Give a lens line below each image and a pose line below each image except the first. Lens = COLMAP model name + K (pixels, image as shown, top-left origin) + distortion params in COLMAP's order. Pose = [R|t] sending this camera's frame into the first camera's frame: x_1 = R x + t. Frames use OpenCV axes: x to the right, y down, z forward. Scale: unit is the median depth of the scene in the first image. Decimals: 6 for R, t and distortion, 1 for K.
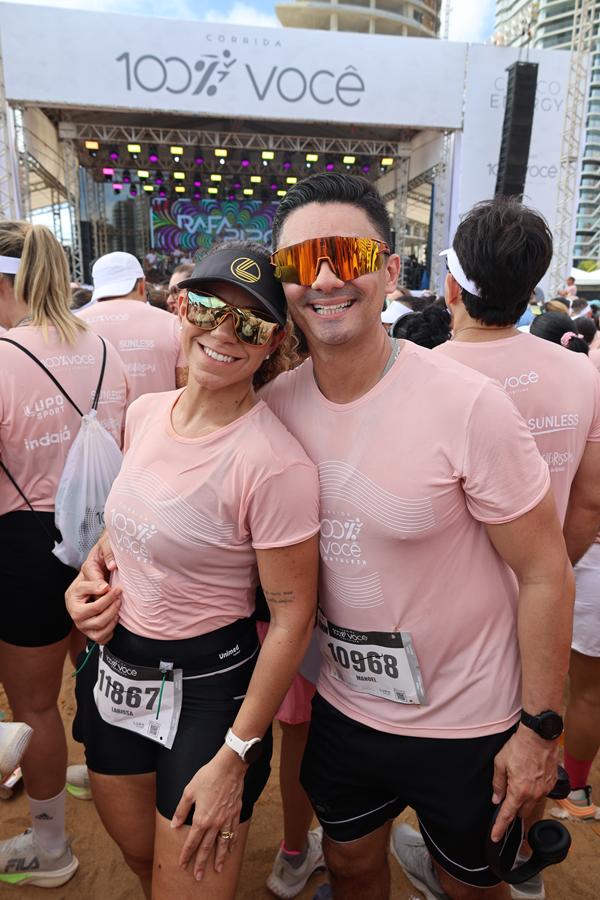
lens RADIAL K [[621.2, 0, 300.0], [0, 621.2, 450.0], [0, 0, 1]] dist [0.006537, -0.003029]
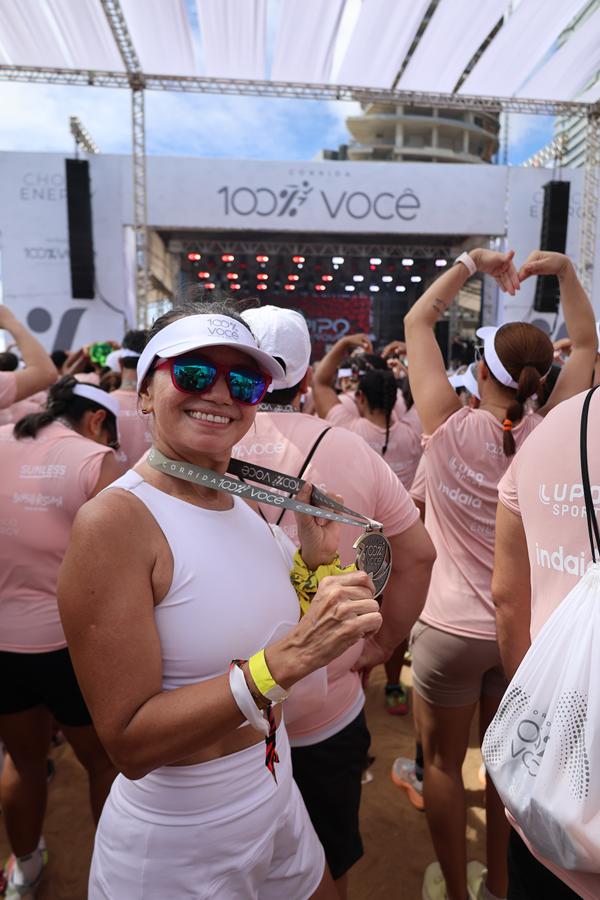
lens RADIAL K [[621.2, 0, 300.0], [0, 621.2, 450.0], [0, 0, 1]] dist [0.006537, -0.003029]
pose [[0.994369, 0.007296, -0.105726, 0.004387], [-0.020508, 0.992018, -0.124421, 0.033886], [0.103974, 0.125889, 0.986581, -0.132782]]
